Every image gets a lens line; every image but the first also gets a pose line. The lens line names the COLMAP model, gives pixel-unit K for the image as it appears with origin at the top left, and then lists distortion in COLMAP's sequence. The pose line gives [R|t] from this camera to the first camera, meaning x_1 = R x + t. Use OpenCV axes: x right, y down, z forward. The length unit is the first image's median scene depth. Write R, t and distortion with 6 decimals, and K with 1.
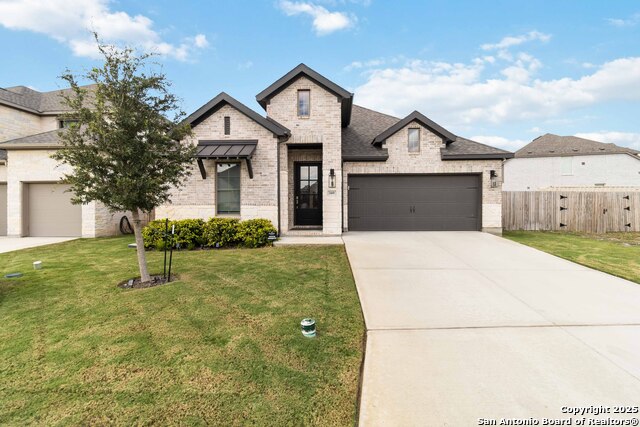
lens RADIAL K [[300.1, 0, 322.0], [0, 300.1, 206.2], [0, 0, 1]] dist [0.003338, 0.000363]
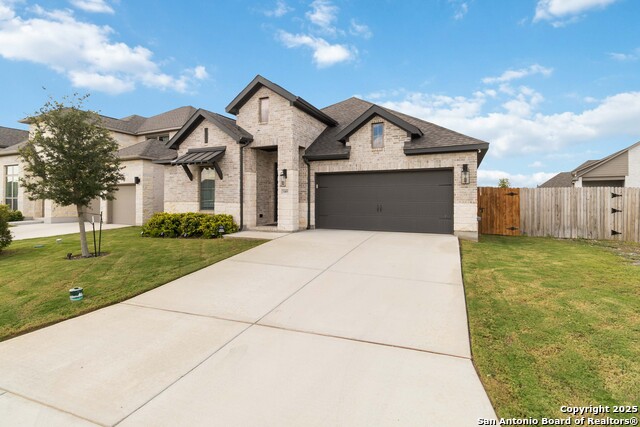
lens RADIAL K [[300.1, 0, 322.0], [0, 300.1, 206.2], [0, 0, 1]] dist [0.003338, 0.000363]
pose [[0.929104, 0.013241, -0.369581, 0.539196], [-0.009765, 0.999889, 0.011275, -0.005849], [0.369689, -0.006867, 0.929130, 0.056046]]
